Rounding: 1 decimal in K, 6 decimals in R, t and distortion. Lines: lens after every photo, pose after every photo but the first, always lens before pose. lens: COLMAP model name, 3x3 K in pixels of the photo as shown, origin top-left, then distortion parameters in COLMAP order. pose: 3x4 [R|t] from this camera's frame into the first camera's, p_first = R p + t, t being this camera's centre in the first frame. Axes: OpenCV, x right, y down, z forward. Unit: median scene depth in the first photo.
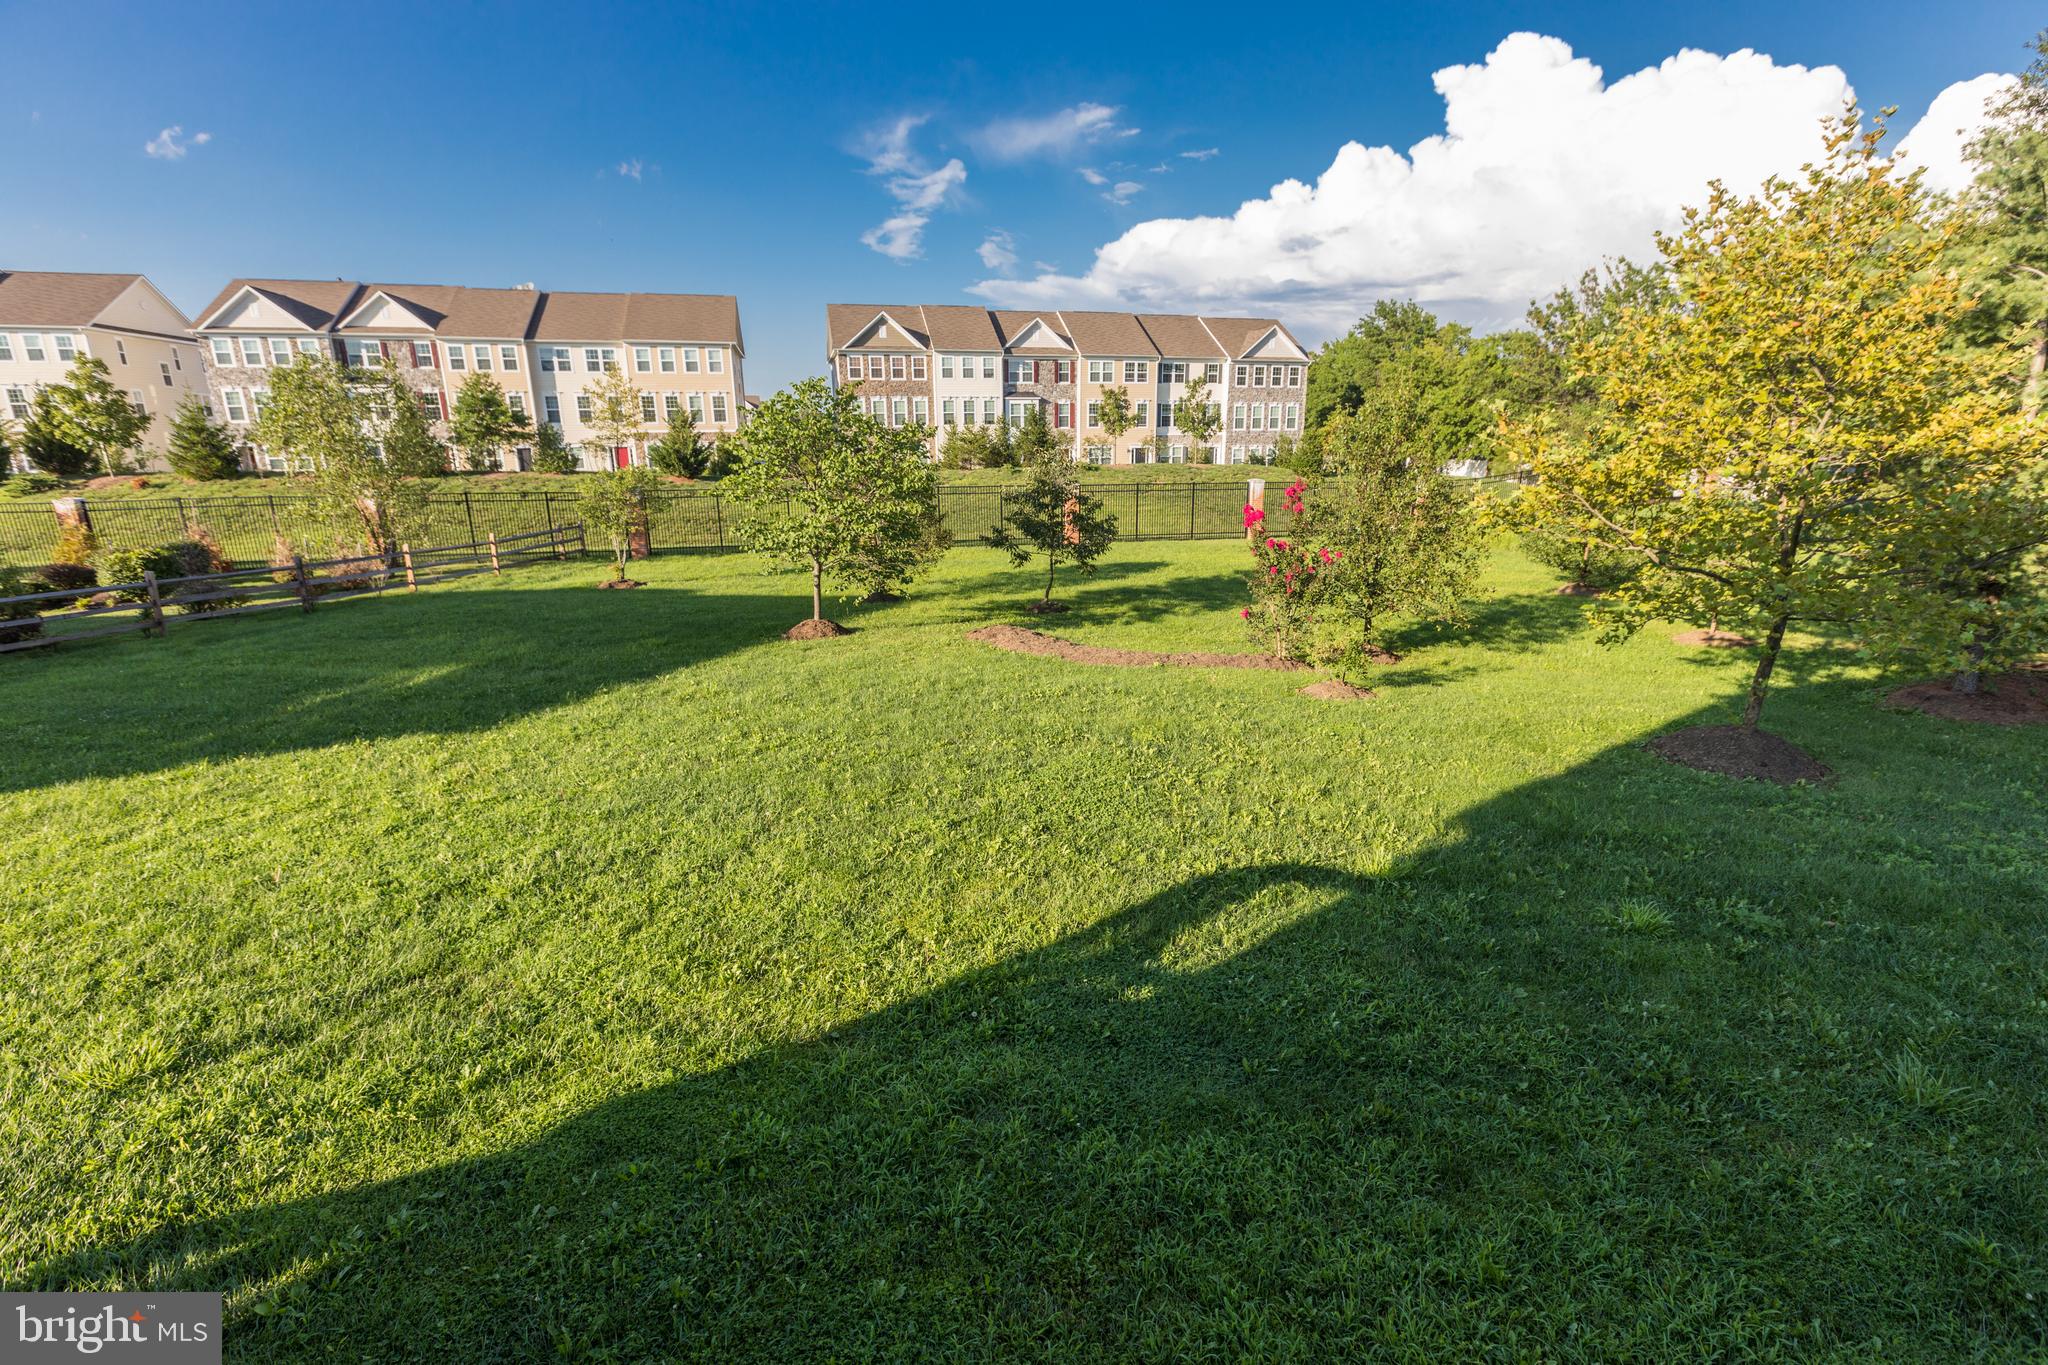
lens RADIAL K [[948.8, 0, 1039.2], [0, 948.8, 679.1], [0, 0, 1]] dist [-0.045985, 0.015319]
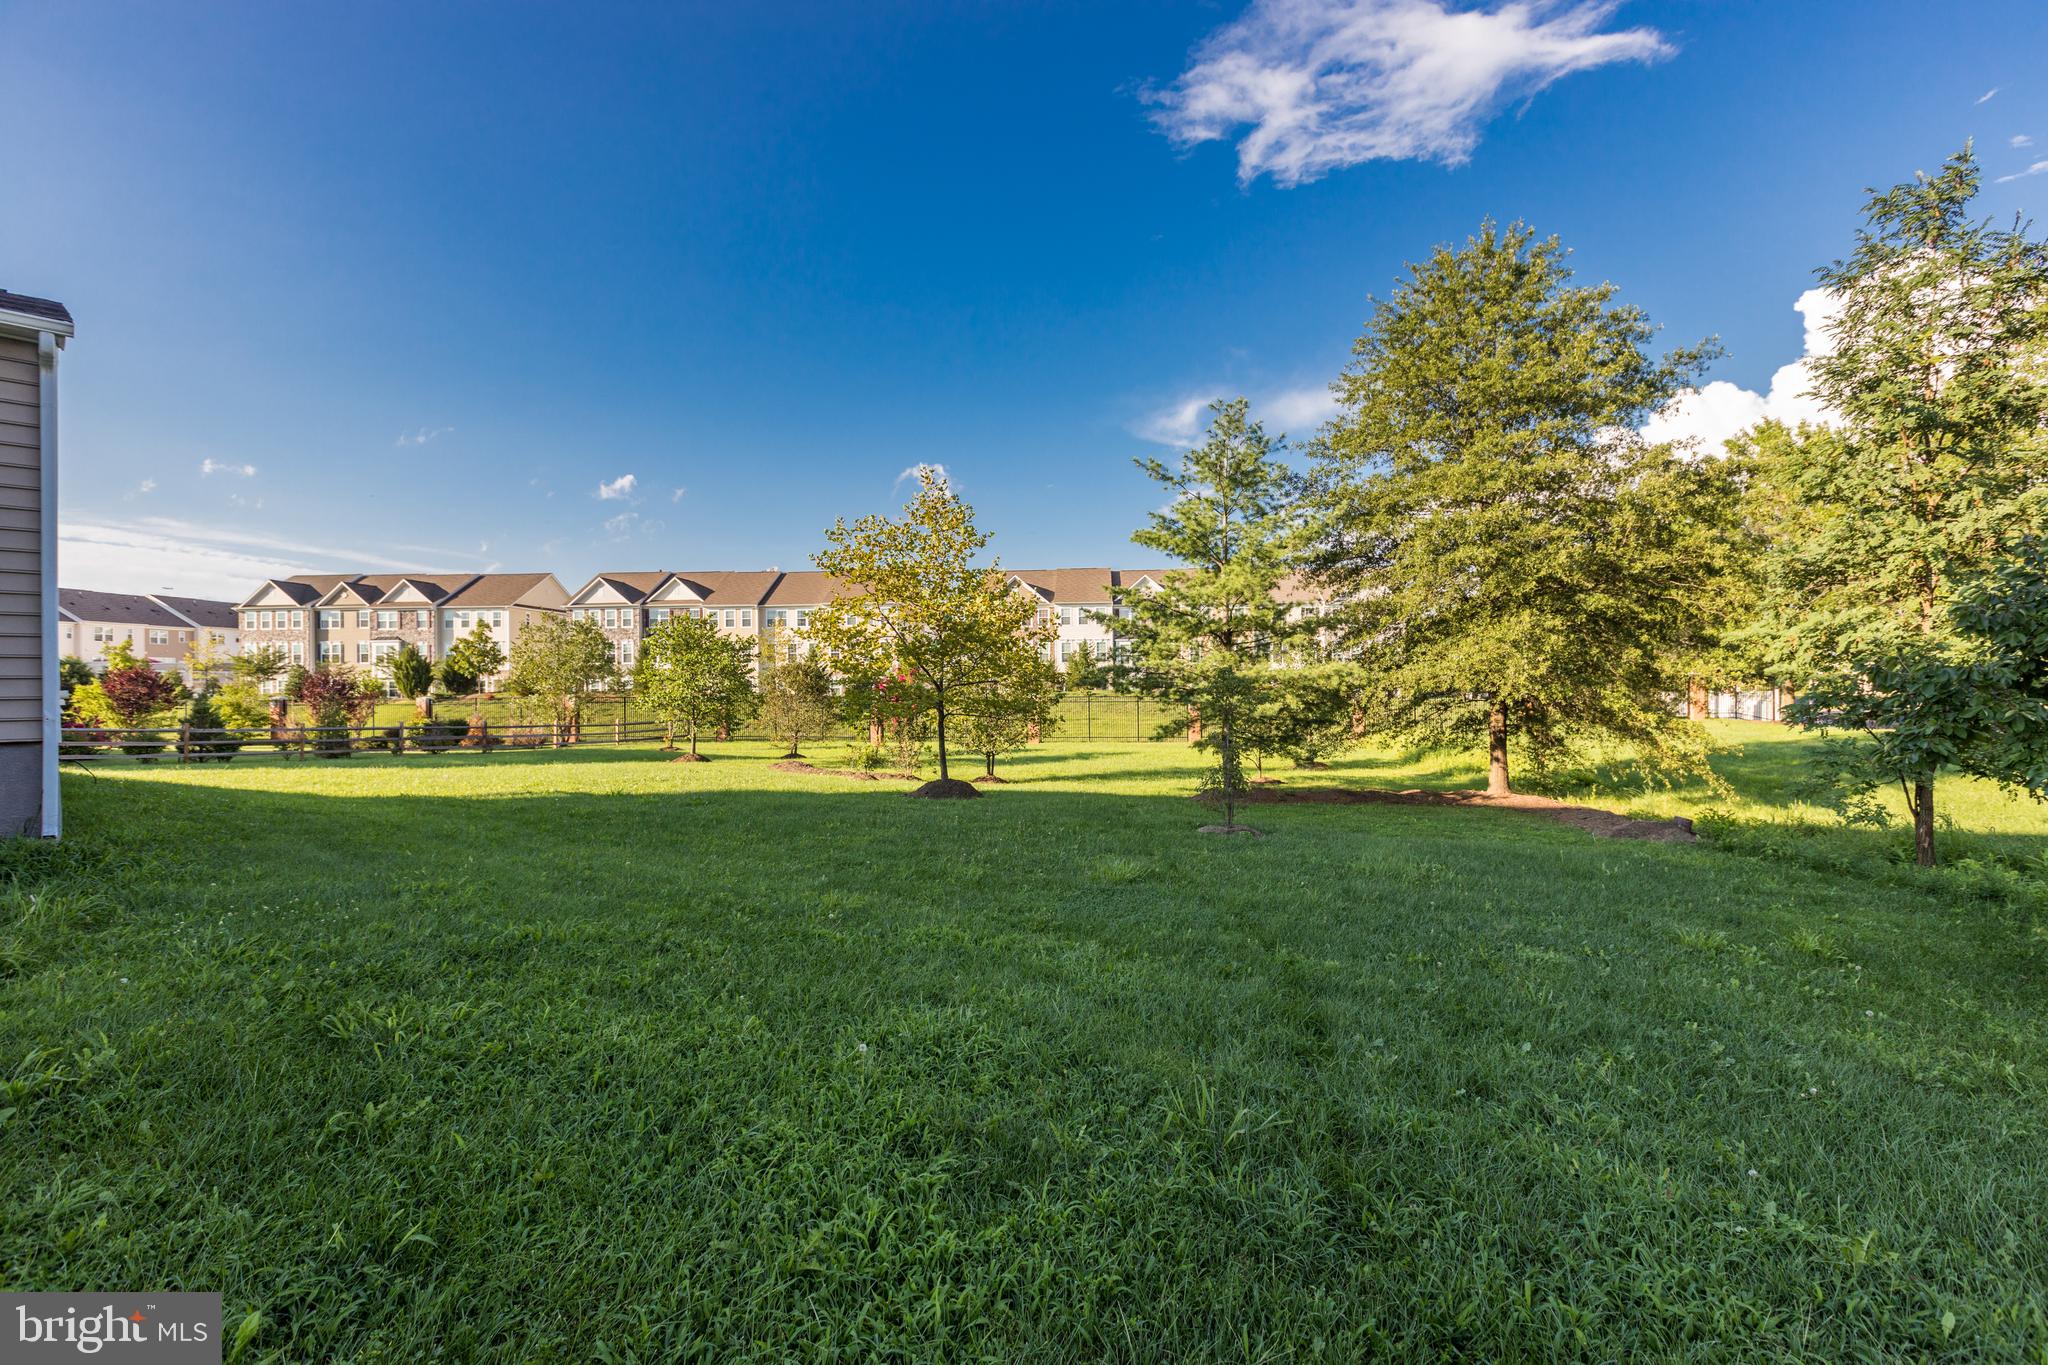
lens RADIAL K [[948.8, 0, 1039.2], [0, 948.8, 679.1], [0, 0, 1]] dist [-0.045985, 0.015319]
pose [[0.794433, 0.009131, -0.607283, 0.686499], [-0.167174, 0.964552, -0.204189, -0.060499], [0.583892, 0.263736, 0.767798, 0.254148]]
